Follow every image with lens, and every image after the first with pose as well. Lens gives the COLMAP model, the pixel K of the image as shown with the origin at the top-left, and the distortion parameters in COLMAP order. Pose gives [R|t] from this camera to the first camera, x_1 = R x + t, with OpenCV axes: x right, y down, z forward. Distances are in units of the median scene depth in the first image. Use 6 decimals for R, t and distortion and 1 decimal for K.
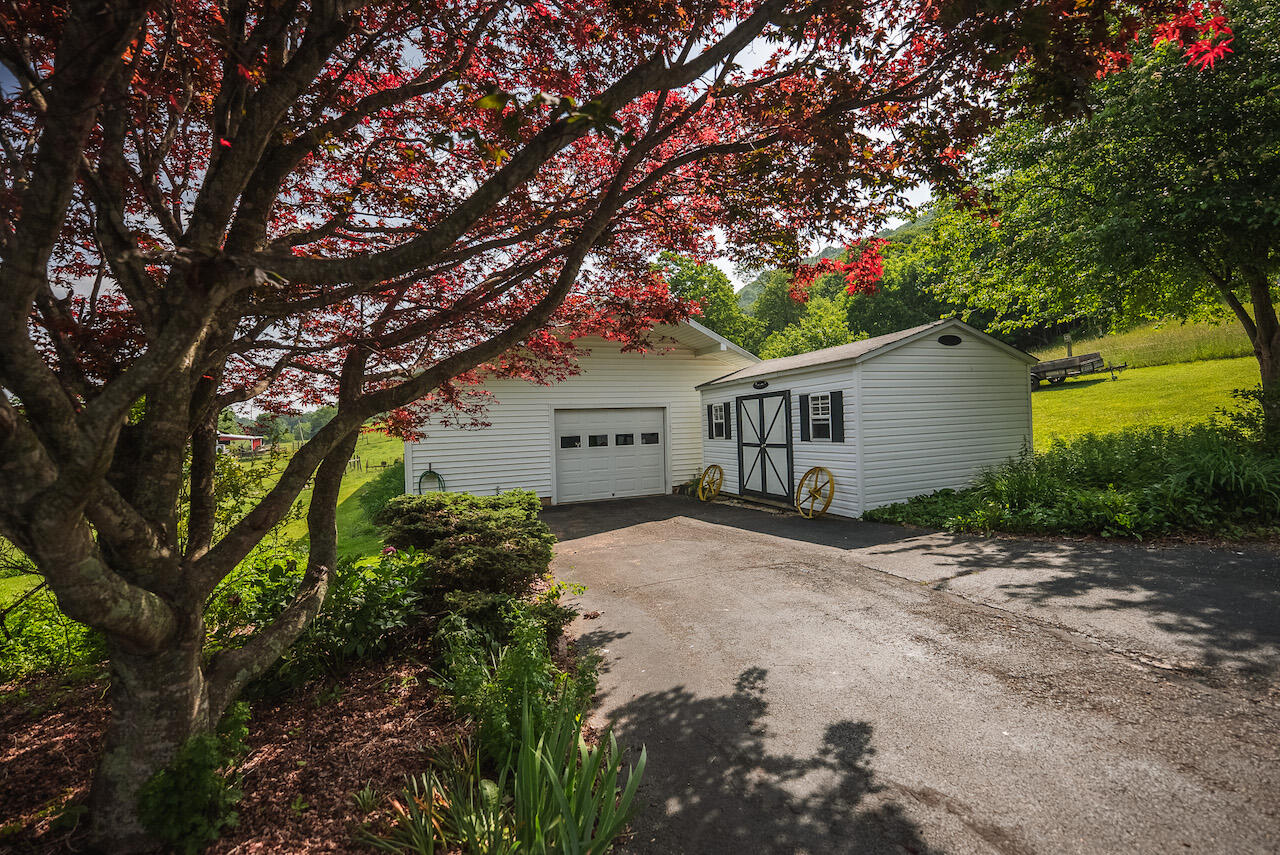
lens RADIAL K [[515.4, 0, 639.8], [0, 515.4, 423.3], [0, 0, 1]] dist [-0.019989, 0.000191]
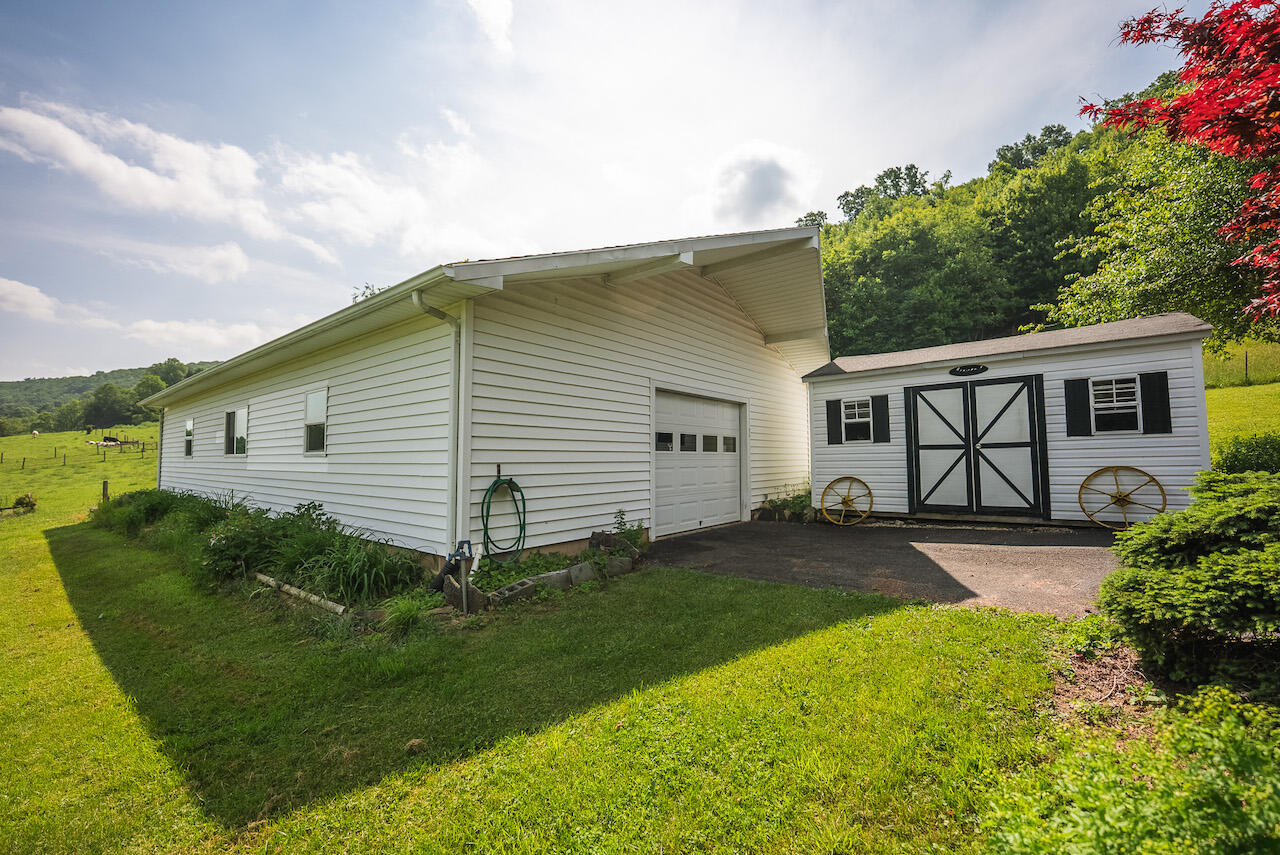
lens RADIAL K [[521.8, 0, 640.0], [0, 521.8, 427.5], [0, 0, 1]] dist [0.000189, 0.000022]
pose [[0.871933, 0.057554, 0.486230, -0.560912], [-0.020729, 0.996516, -0.080784, 0.084165], [-0.489186, 0.060360, 0.870088, 0.517844]]
